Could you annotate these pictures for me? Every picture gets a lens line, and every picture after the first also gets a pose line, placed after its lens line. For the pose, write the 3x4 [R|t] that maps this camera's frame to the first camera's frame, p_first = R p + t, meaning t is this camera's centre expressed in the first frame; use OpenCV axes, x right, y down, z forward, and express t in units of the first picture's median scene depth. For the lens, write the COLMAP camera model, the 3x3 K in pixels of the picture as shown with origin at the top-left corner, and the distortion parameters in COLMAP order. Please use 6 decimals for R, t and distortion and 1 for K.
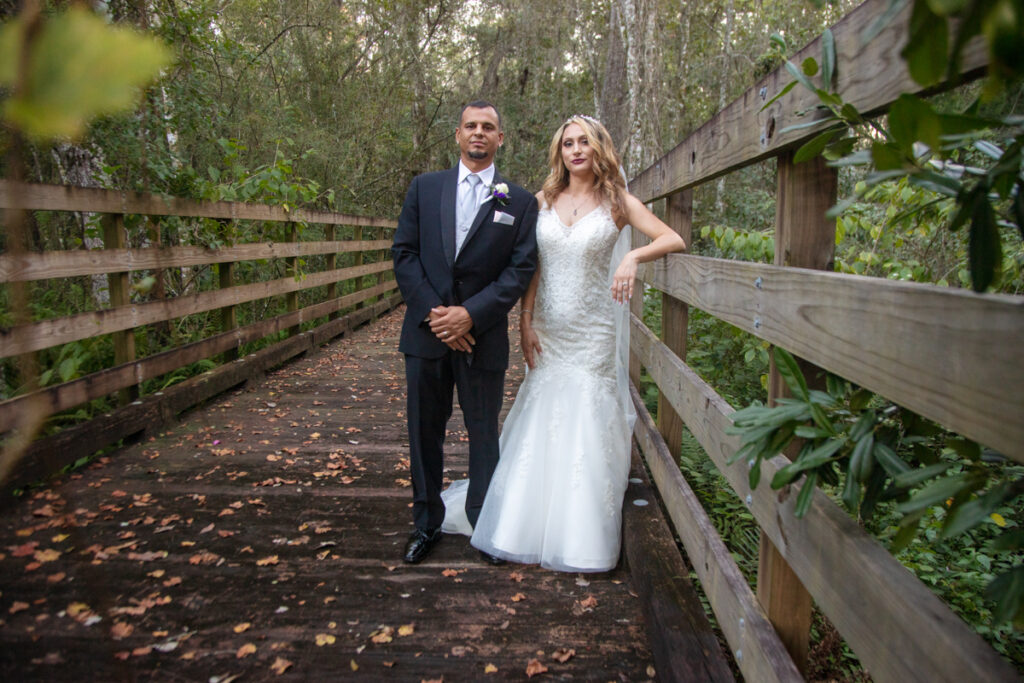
lens RADIAL K [[736.5, 0, 500.8], [0, 736.5, 348.3], [0, 0, 1]] dist [-0.091911, 0.027223]
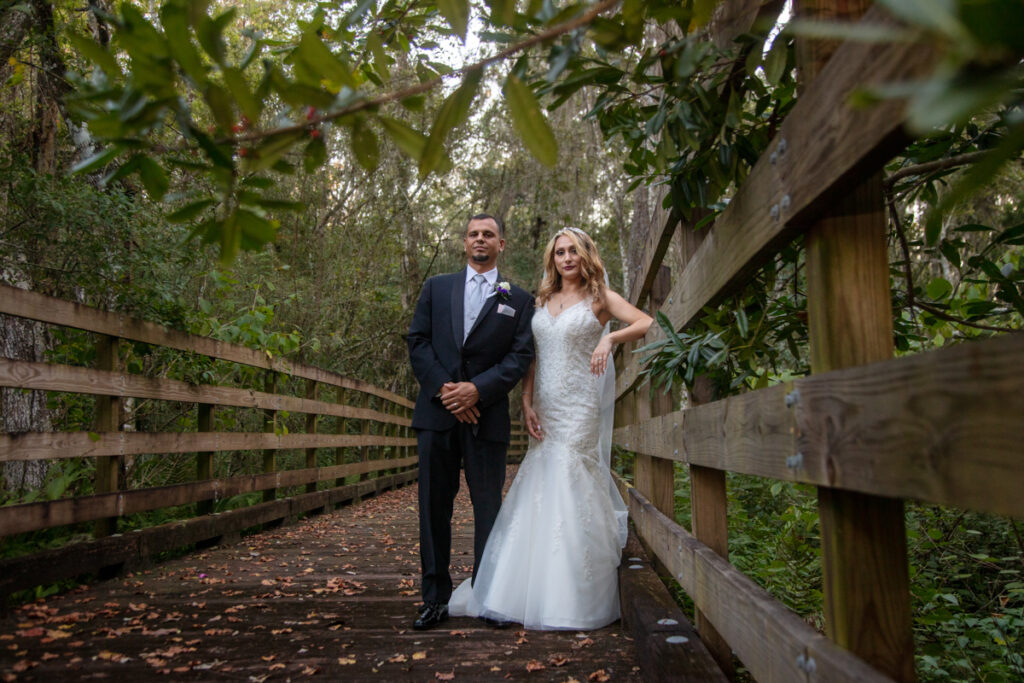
lens RADIAL K [[980.0, 0, 516.3], [0, 980.0, 338.3], [0, 0, 1]] dist [0.042486, 0.000000]
pose [[0.999904, -0.012902, 0.005051, 0.008724], [0.013747, 0.969352, -0.245290, 0.145154], [-0.001731, 0.245336, 0.969437, -0.295331]]
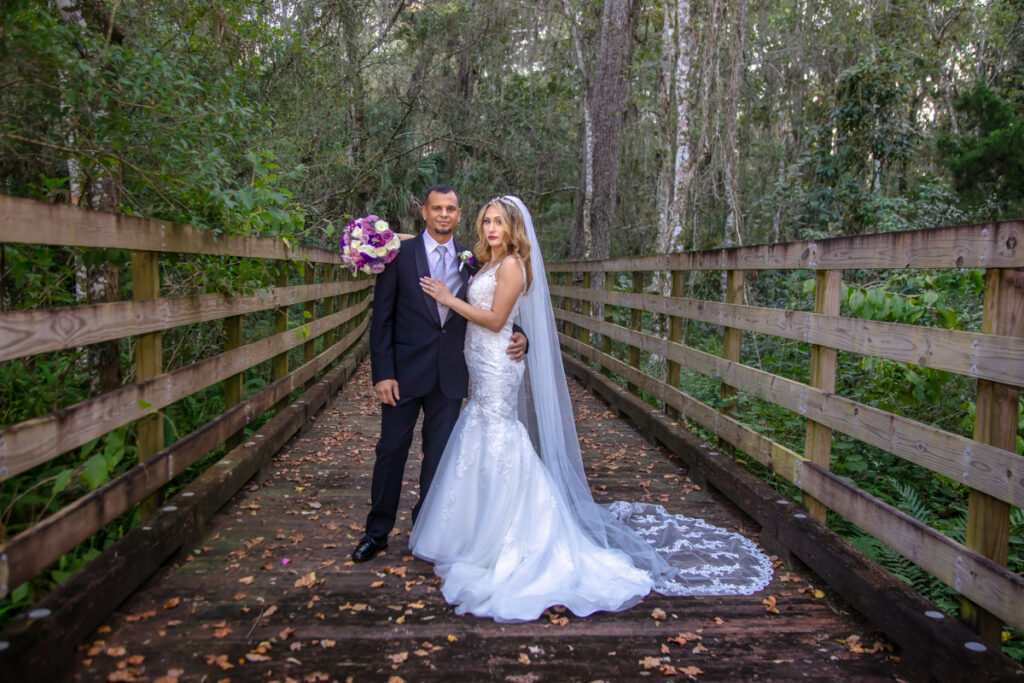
lens RADIAL K [[921.3, 0, 511.2], [0, 921.3, 347.7], [0, 0, 1]] dist [0.003717, 0.005123]
pose [[0.994193, 0.015523, 0.106489, -0.255124], [-0.008040, 0.997490, -0.070345, -0.023395], [-0.107314, 0.069080, 0.991822, 0.020453]]
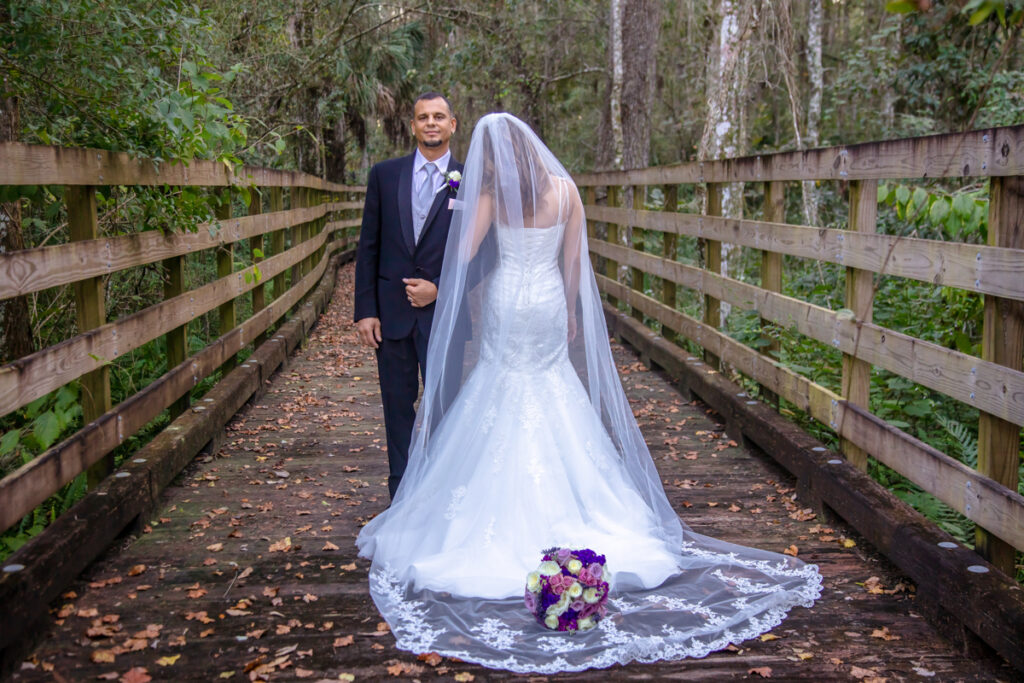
lens RADIAL K [[1291.8, 0, 507.1], [0, 1291.8, 344.8], [0, 0, 1]] dist [0.125183, 0.000000]
pose [[0.995625, -0.021592, 0.090906, -0.256123], [0.024370, 0.999266, -0.029557, 0.001651], [-0.090201, 0.031643, 0.995421, -0.208846]]
